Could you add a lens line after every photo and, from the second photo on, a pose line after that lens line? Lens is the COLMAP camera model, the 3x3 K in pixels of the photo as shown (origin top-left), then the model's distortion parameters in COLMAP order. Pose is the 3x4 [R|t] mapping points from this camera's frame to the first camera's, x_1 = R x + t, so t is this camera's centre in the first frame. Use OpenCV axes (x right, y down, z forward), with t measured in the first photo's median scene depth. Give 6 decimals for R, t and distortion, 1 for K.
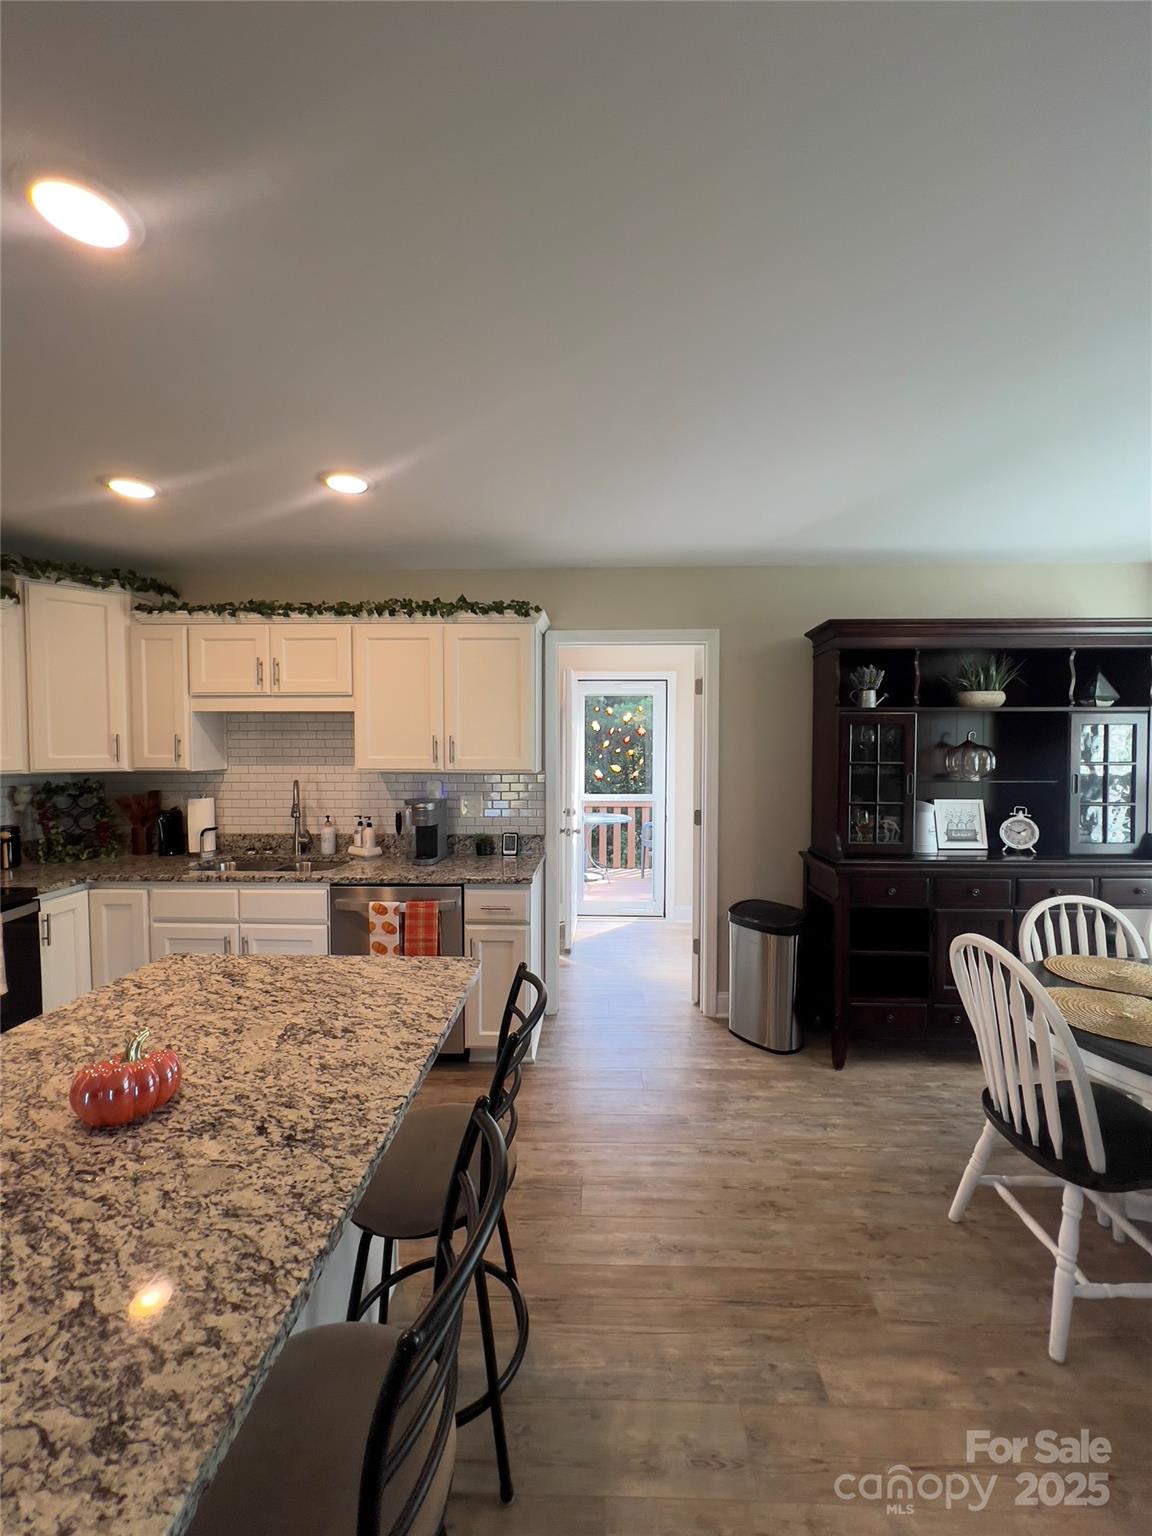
lens RADIAL K [[619.3, 0, 577.9], [0, 619.3, 766.0], [0, 0, 1]] dist [0.000155, 0.000625]
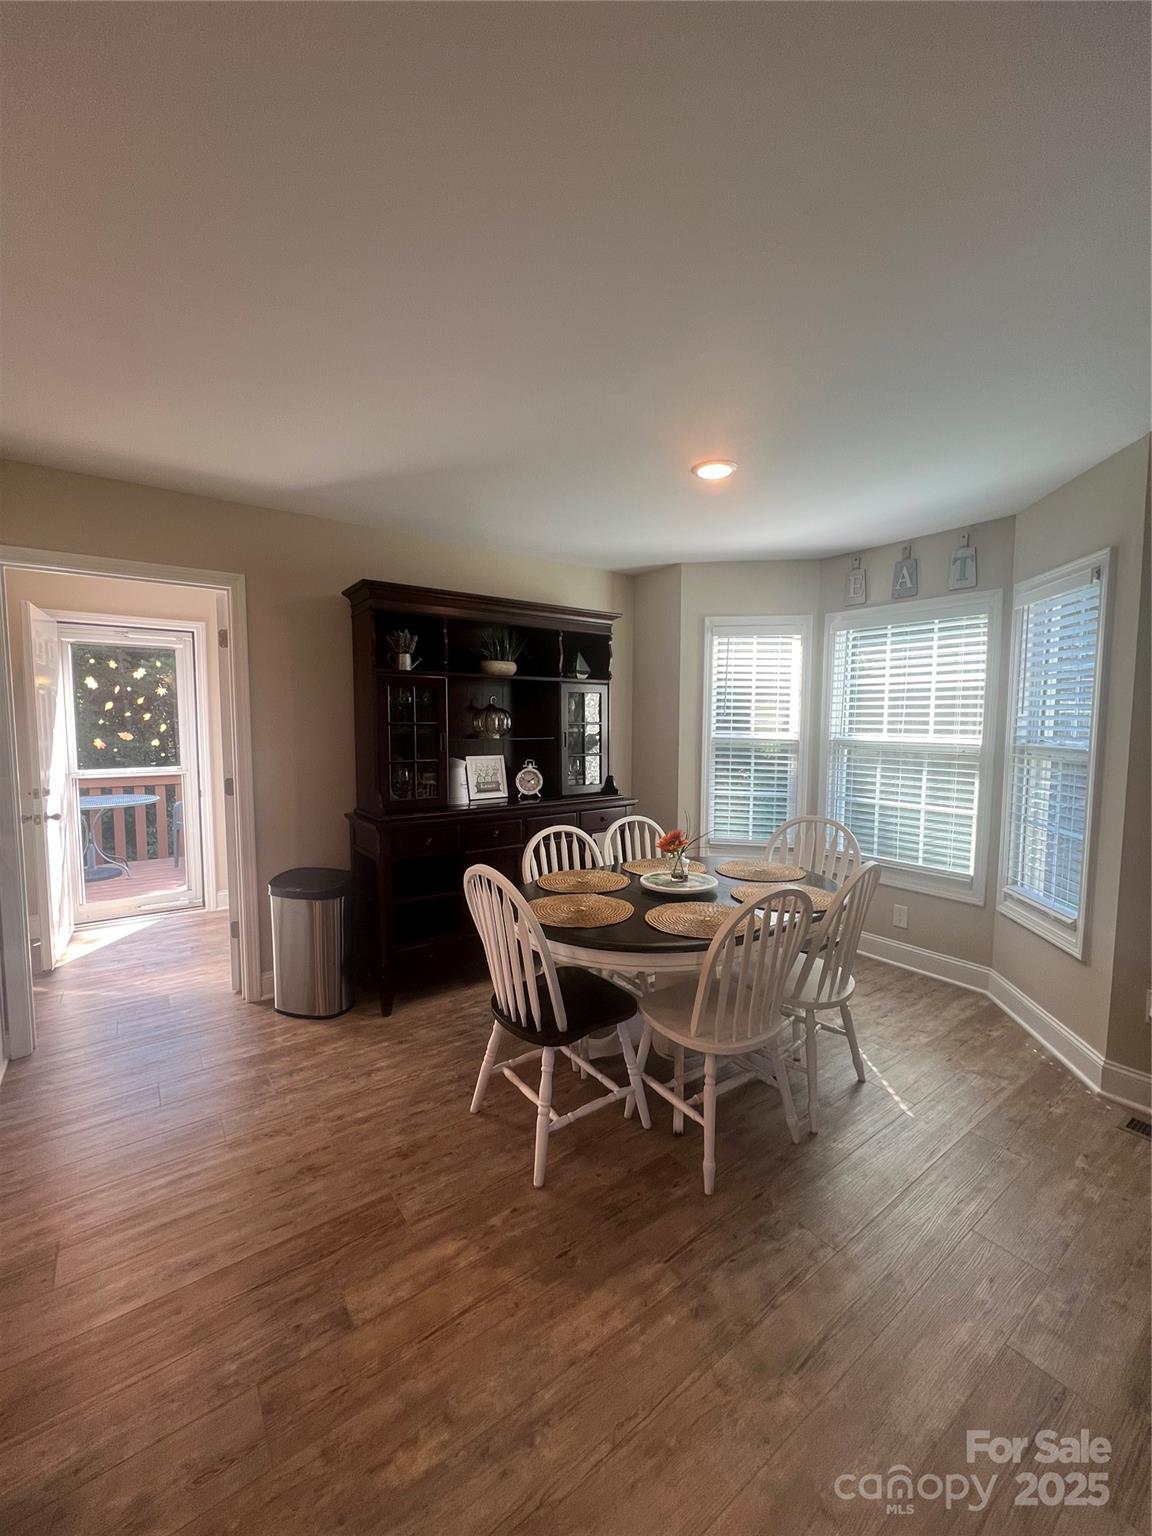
lens RADIAL K [[618.5, 0, 579.6], [0, 618.5, 765.7], [0, 0, 1]] dist [-0.001252, 0.000672]
pose [[0.787663, -0.045065, 0.614456, 0.052169], [0.017458, 0.998553, 0.050855, 0.019015], [-0.615859, -0.029330, 0.787310, -0.010925]]
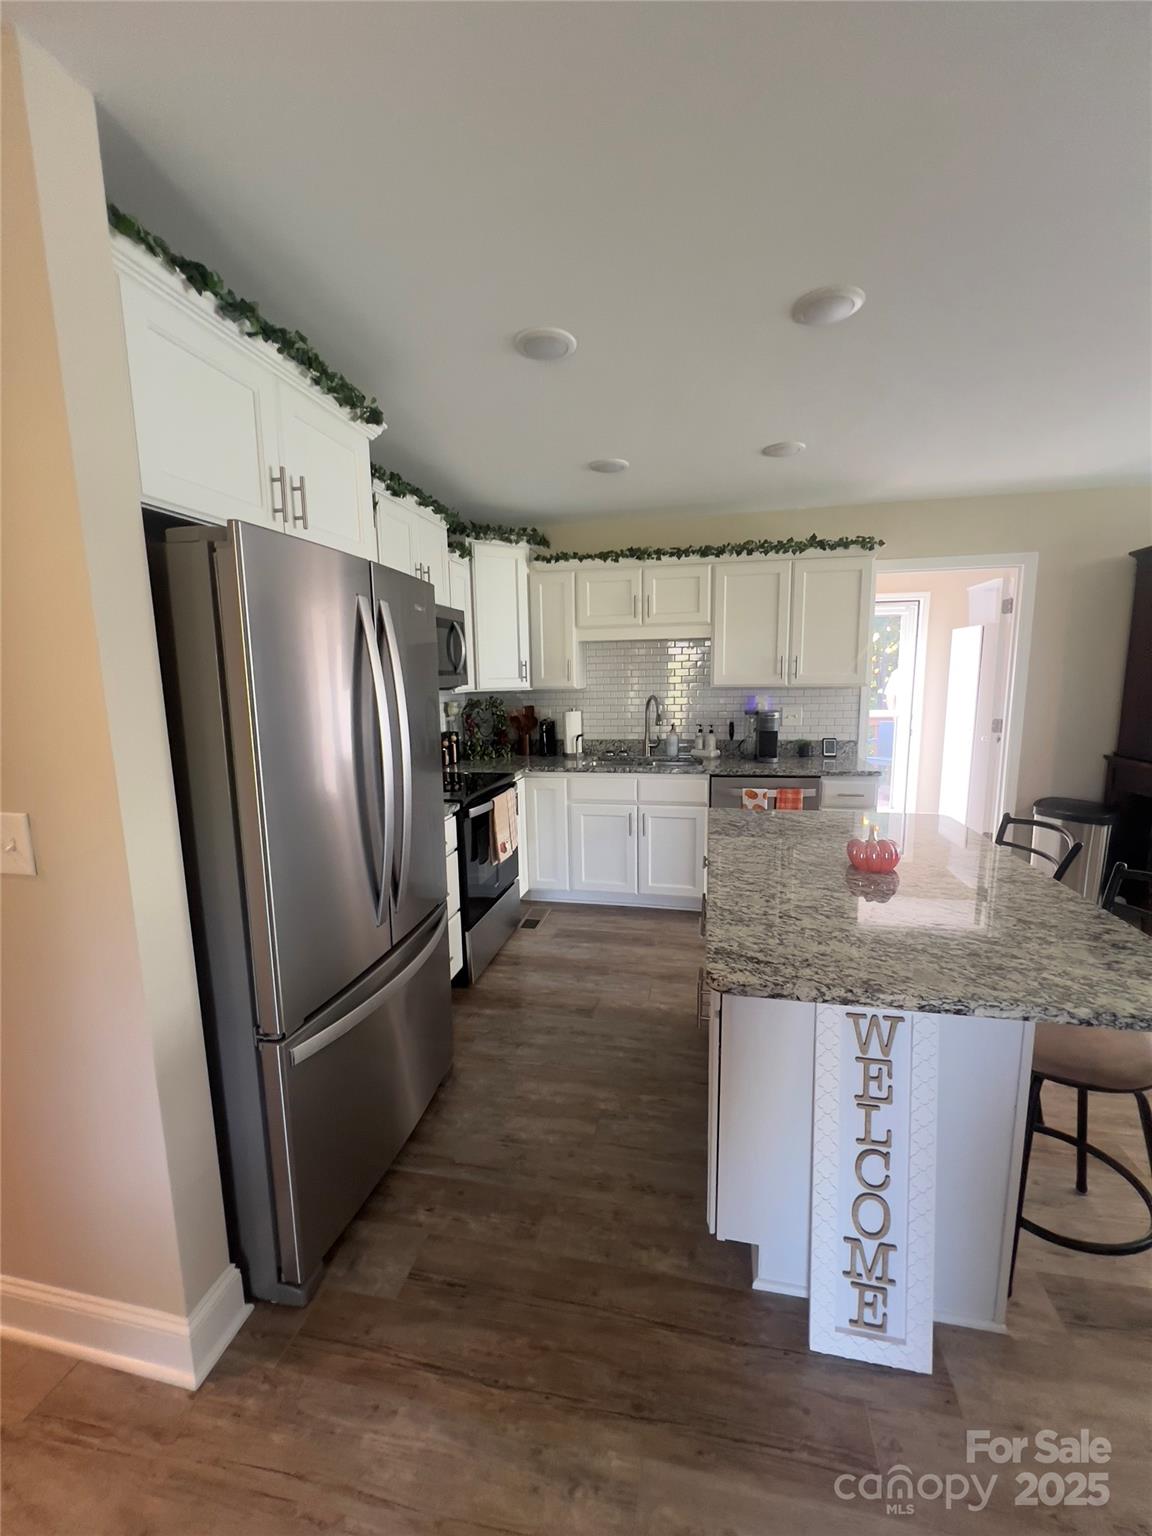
lens RADIAL K [[619.3, 0, 580.2], [0, 619.3, 768.9], [0, 0, 1]] dist [0.000155, 0.000625]
pose [[0.985865, 0.008256, -0.167336, -0.415975], [0.012177, 0.992612, 0.120718, 0.018304], [0.167097, -0.121050, 0.978481, -0.271841]]
